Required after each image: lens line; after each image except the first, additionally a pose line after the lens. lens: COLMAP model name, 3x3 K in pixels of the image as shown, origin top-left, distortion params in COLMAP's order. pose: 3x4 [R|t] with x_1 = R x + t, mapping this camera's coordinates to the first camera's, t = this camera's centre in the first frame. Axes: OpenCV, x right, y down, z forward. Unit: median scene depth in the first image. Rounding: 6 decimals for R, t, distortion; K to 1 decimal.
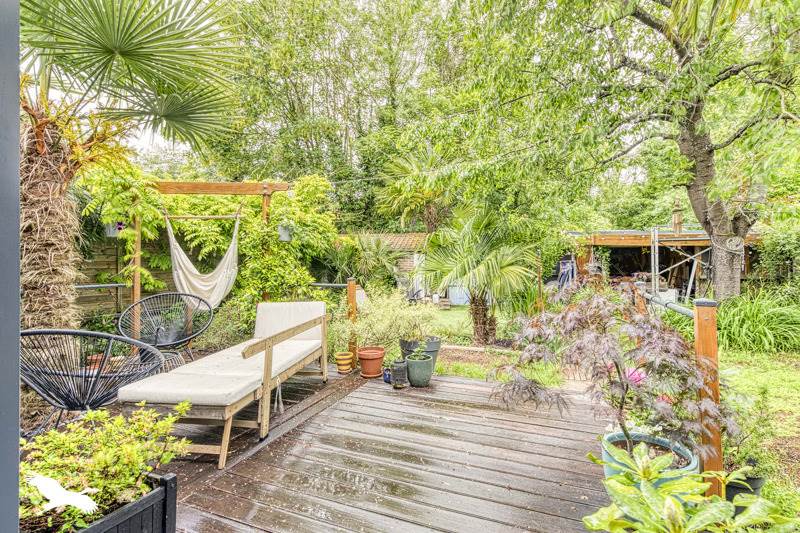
lens RADIAL K [[381.1, 0, 402.7], [0, 381.1, 268.5], [0, 0, 1]] dist [-0.000213, 0.000066]
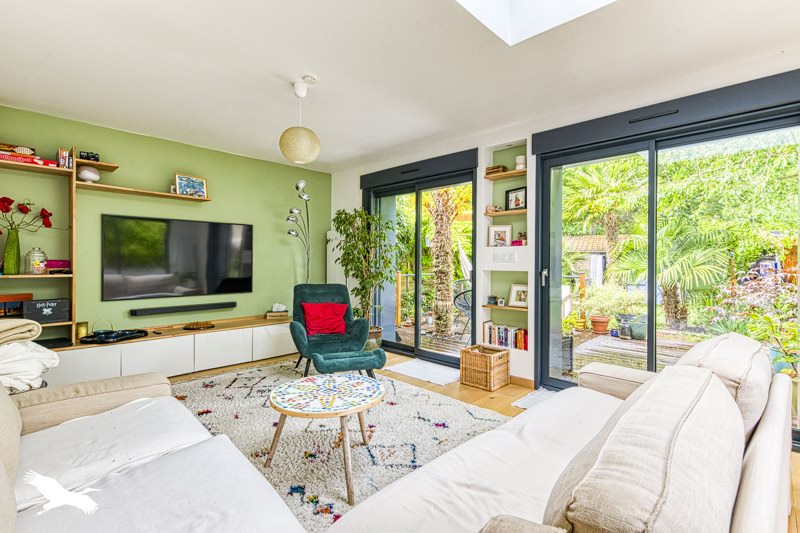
lens RADIAL K [[381.1, 0, 398.7], [0, 381.1, 259.6], [0, 0, 1]] dist [-0.000213, 0.000066]
pose [[0.929163, 0.003953, -0.369648, -0.158059], [-0.012625, 0.999699, -0.021044, 0.010831], [0.369454, 0.024220, 0.928933, -0.459018]]
